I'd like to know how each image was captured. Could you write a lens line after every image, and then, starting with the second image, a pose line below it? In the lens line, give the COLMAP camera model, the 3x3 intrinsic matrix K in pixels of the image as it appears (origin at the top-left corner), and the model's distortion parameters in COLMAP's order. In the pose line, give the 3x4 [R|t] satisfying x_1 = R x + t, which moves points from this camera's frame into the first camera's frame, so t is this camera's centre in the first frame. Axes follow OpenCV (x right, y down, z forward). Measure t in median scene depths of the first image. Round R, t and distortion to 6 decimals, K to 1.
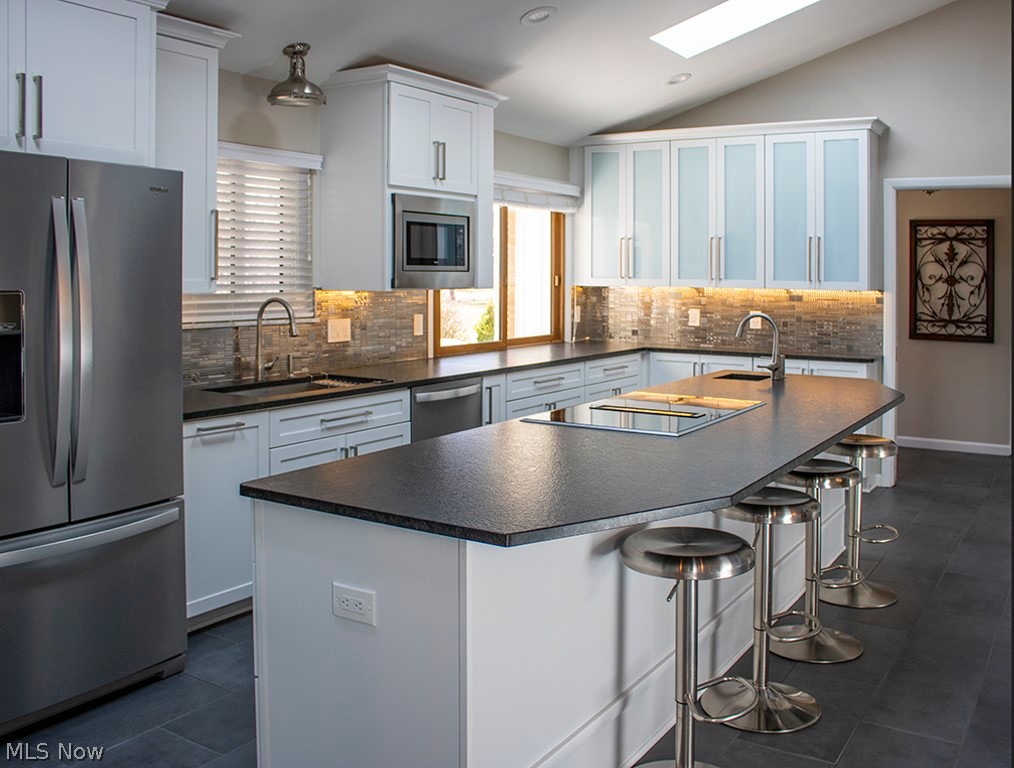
lens RADIAL K [[999.3, 0, 507.0], [0, 999.3, 384.0], [0, 0, 1]] dist [-0.007940, 0.001047]
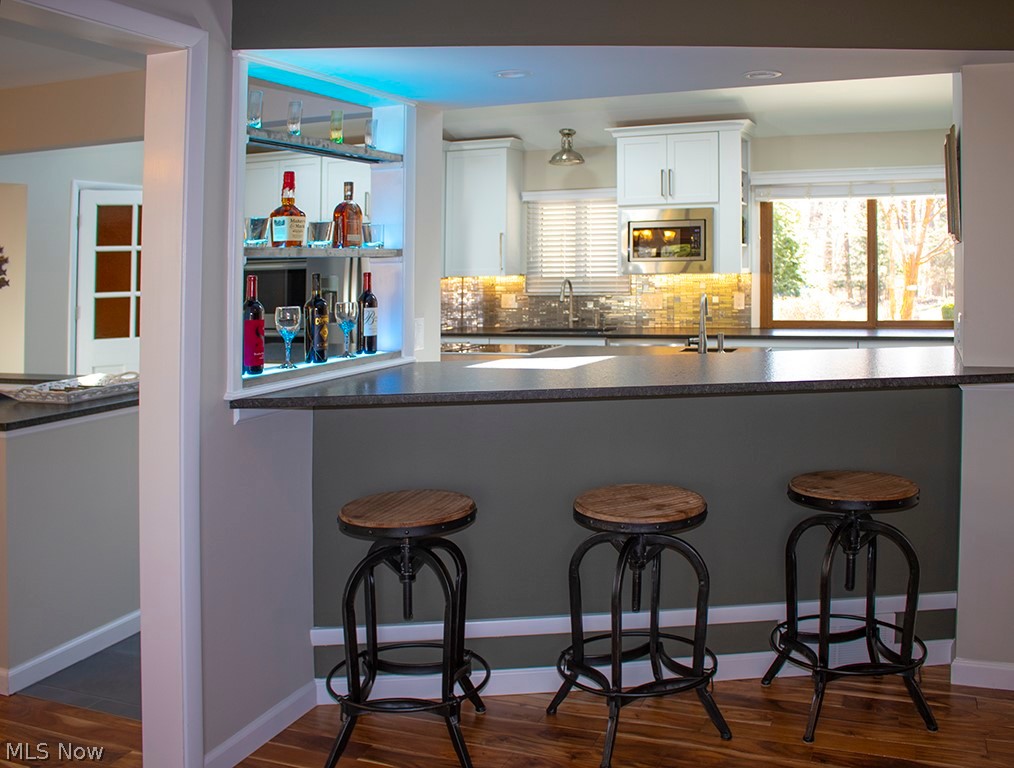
lens RADIAL K [[999.3, 0, 507.0], [0, 999.3, 384.0], [0, 0, 1]] dist [-0.007940, 0.001047]
pose [[0.203552, 0.102463, -0.973688, 1.230113], [-0.095154, 0.991871, 0.084484, -0.037395], [0.974429, 0.075454, 0.211647, 0.480639]]
